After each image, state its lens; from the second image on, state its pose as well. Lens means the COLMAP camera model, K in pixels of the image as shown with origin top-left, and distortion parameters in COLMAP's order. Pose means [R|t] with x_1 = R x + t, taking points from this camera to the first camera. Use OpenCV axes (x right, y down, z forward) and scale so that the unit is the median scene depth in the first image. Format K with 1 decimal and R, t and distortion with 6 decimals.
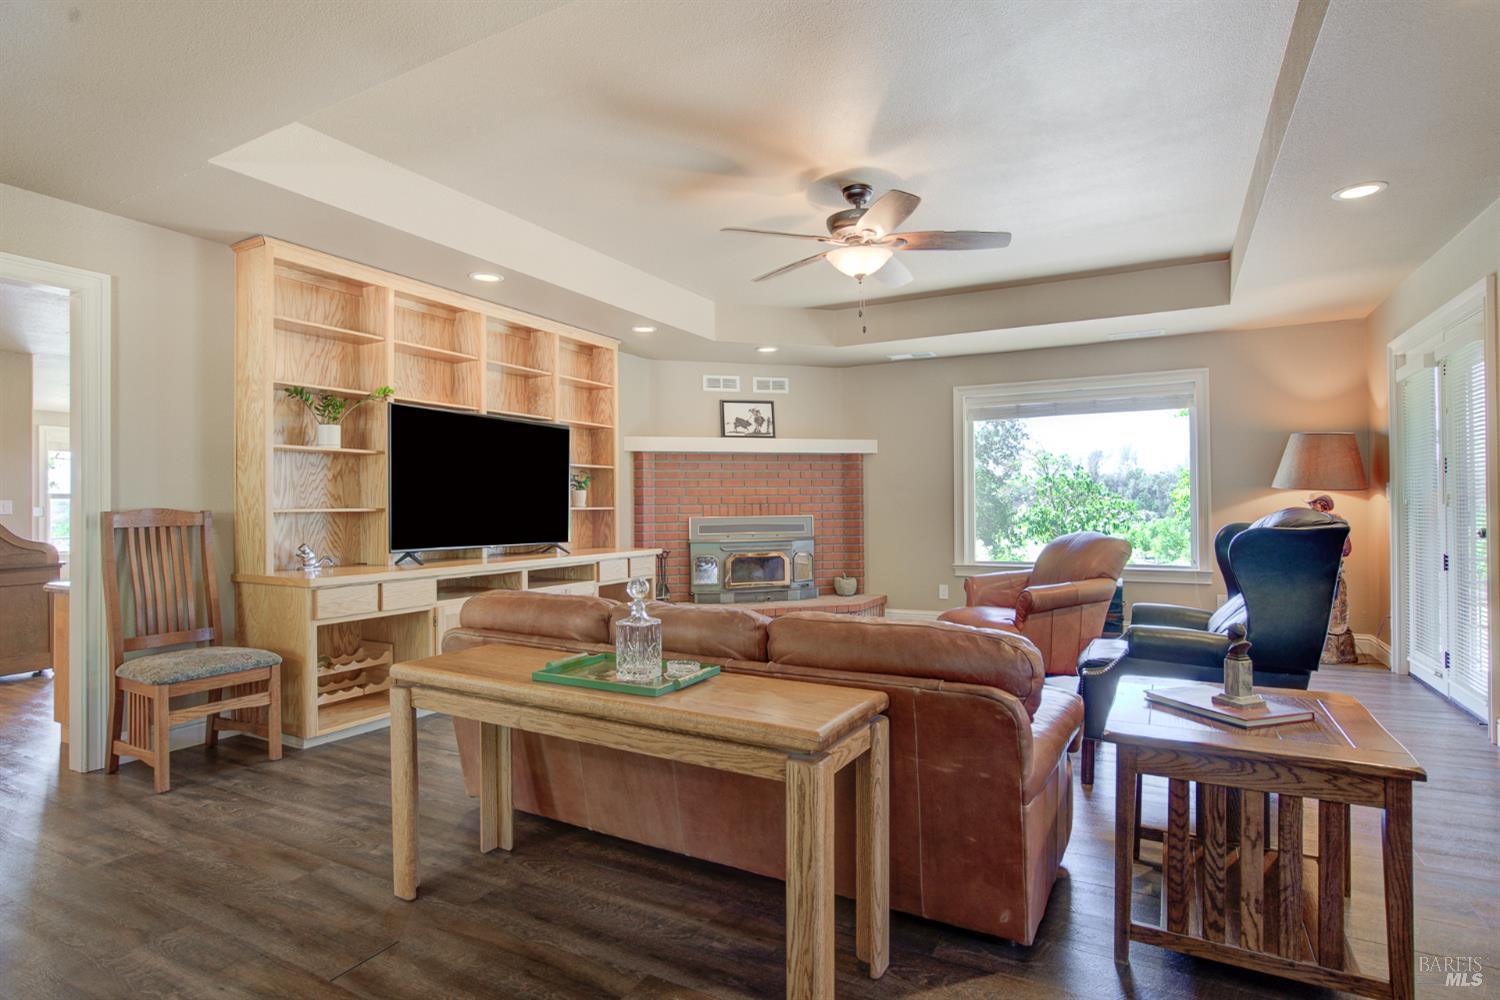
lens RADIAL K [[775.1, 0, 750.0], [0, 775.1, 500.0], [0, 0, 1]] dist [-0.002112, 0.000909]
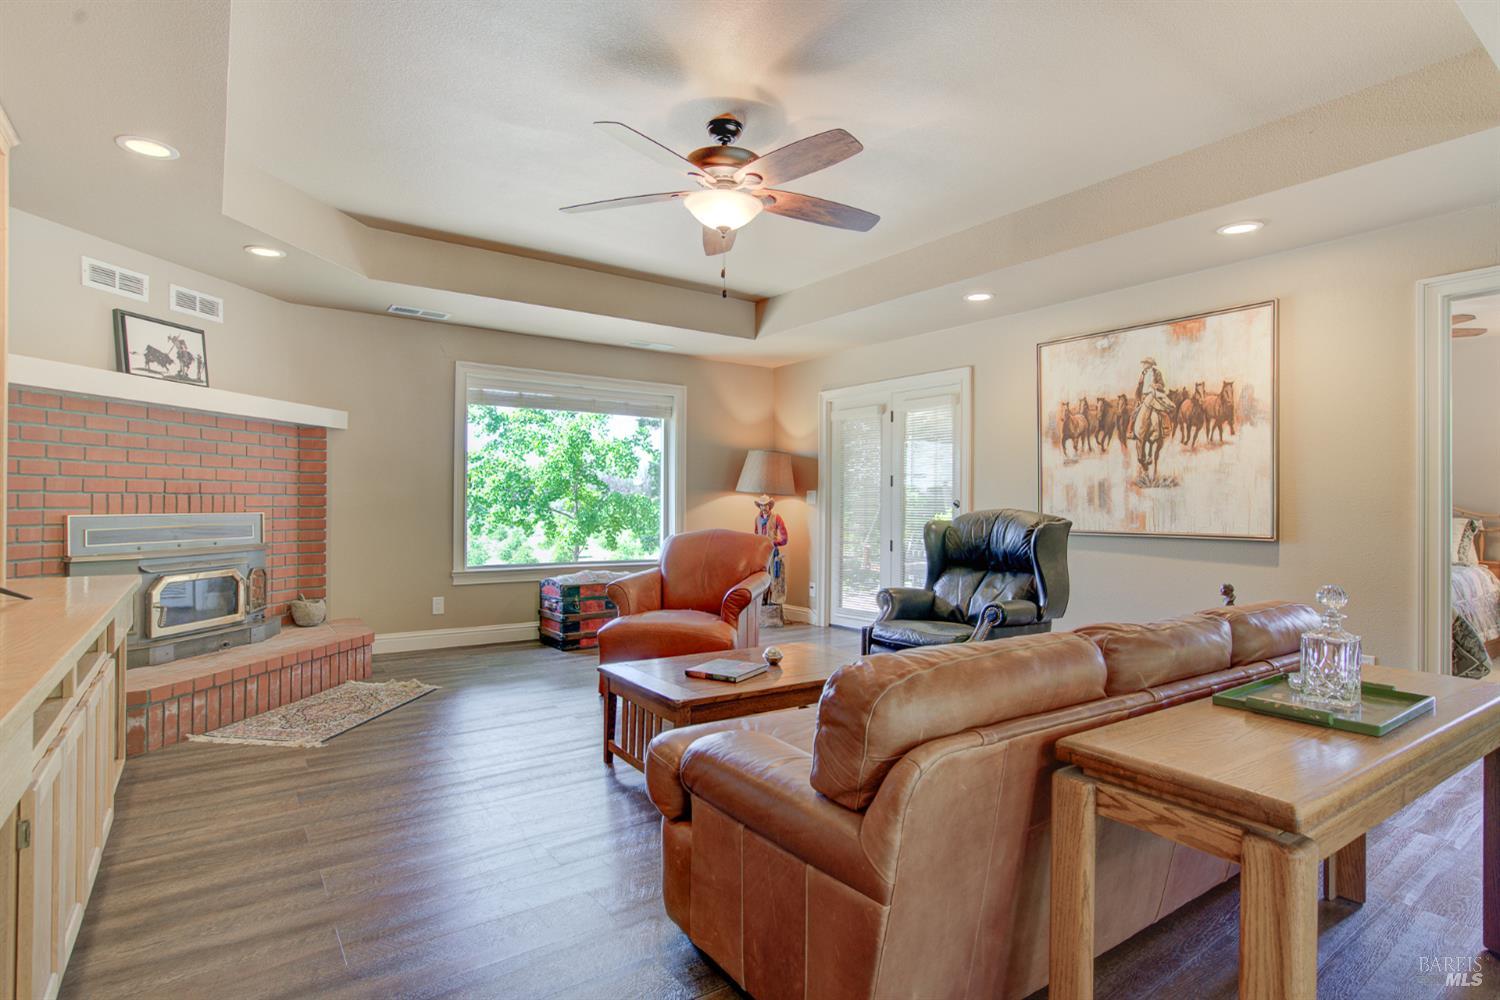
lens RADIAL K [[775.1, 0, 750.0], [0, 775.1, 500.0], [0, 0, 1]] dist [-0.002112, 0.000909]
pose [[0.450838, 0.018226, 0.892419, -0.332149], [-0.020164, 0.999744, -0.010231, 0.007275], [-0.892378, -0.013382, 0.451091, 0.325567]]
